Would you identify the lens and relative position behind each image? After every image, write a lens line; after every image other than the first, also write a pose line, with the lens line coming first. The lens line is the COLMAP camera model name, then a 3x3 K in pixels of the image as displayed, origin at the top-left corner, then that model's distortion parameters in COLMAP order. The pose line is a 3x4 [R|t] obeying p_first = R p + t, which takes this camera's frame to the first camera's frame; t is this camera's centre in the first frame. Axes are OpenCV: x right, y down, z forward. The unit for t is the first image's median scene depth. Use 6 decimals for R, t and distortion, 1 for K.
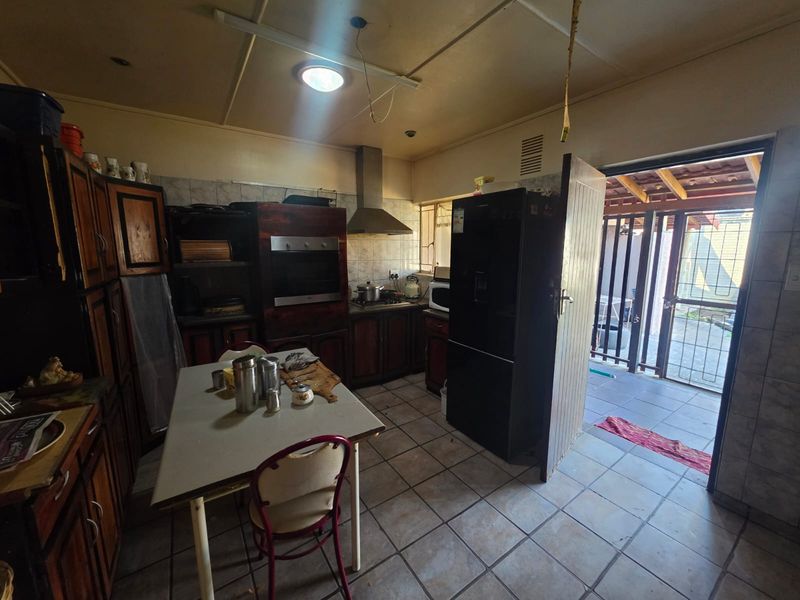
lens RADIAL K [[316.2, 0, 400.2], [0, 316.2, 298.0], [0, 0, 1]] dist [0.000055, 0.000362]
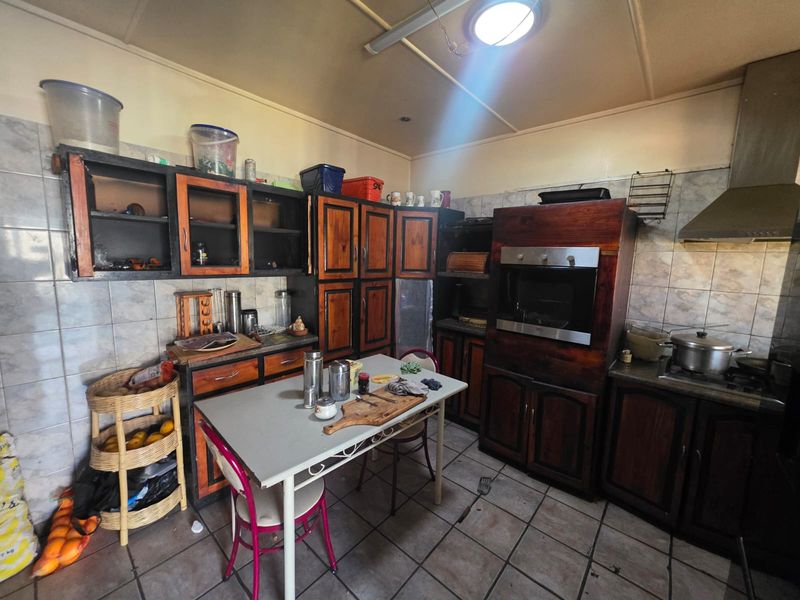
lens RADIAL K [[316.2, 0, 399.3], [0, 316.2, 298.2], [0, 0, 1]] dist [0.000055, 0.000362]
pose [[0.242880, 0.133233, -0.960863, 0.352560], [-0.185180, 0.978676, 0.088894, -0.082154], [0.952217, 0.156342, 0.262373, 0.519508]]
